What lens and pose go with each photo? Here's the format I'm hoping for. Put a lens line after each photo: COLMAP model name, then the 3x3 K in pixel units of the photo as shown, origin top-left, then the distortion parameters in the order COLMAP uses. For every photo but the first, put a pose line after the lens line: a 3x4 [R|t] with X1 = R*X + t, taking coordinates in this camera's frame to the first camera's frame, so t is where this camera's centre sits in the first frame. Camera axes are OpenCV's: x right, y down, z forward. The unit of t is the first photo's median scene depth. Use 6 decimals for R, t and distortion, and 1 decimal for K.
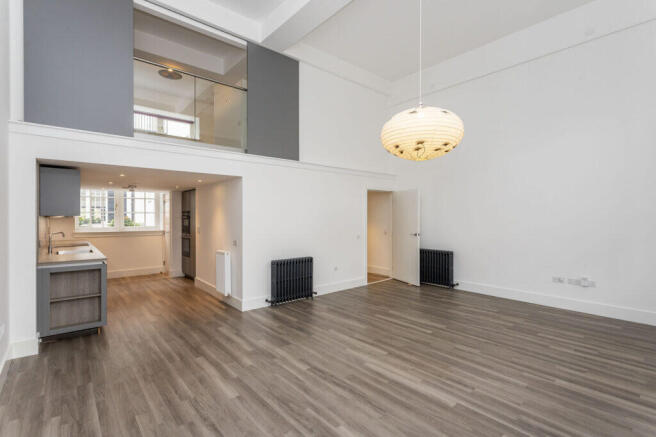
lens RADIAL K [[314.4, 0, 329.8], [0, 314.4, 214.8], [0, 0, 1]] dist [0.000092, -0.000394]
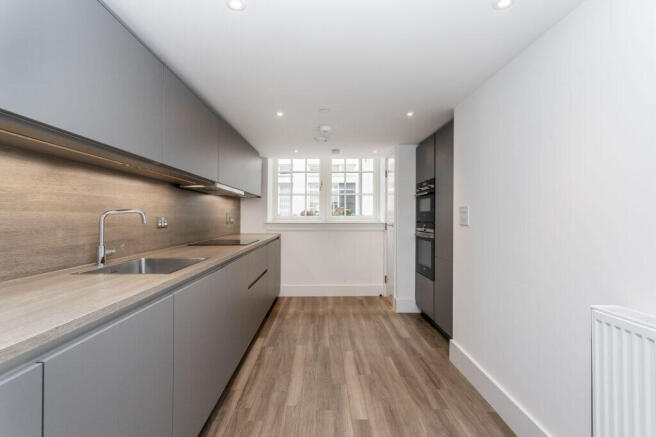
lens RADIAL K [[315.7, 0, 328.0], [0, 315.7, 218.5], [0, 0, 1]] dist [0.001780, 0.000093]
pose [[0.774854, 0.009098, -0.632075, -0.260056], [0.000645, 0.999885, 0.015183, 0.036322], [0.632140, -0.012173, 0.774759, 0.517467]]
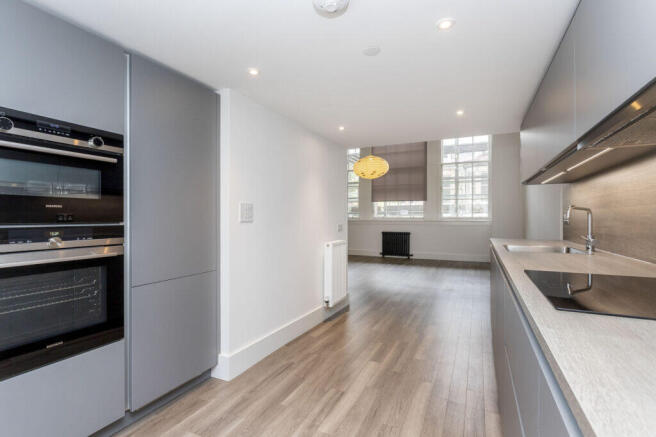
lens RADIAL K [[315.7, 0, 328.0], [0, 315.7, 218.5], [0, 0, 1]] dist [0.001780, 0.000093]
pose [[-0.410429, 0.000607, 0.911893, -0.670964], [-0.004789, 0.999985, -0.002821, 0.045881], [-0.911880, -0.005524, -0.410419, 0.898419]]
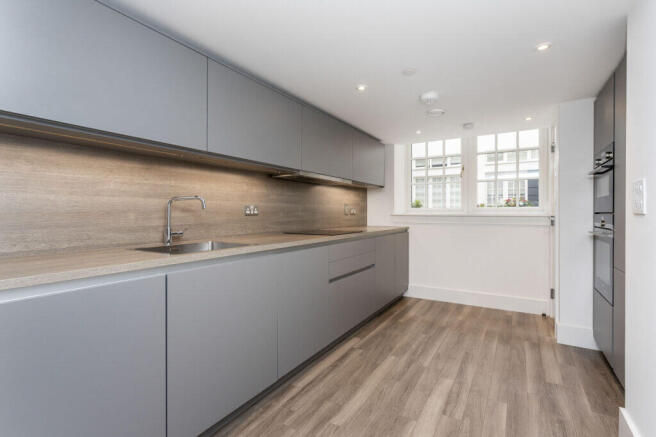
lens RADIAL K [[314.4, 0, 329.8], [0, 314.4, 214.8], [0, 0, 1]] dist [0.000092, -0.000394]
pose [[0.316876, 0.012002, -0.948391, -0.241426], [0.005296, 0.999882, 0.014424, 0.044742], [0.948452, -0.009594, 0.316775, 0.625164]]
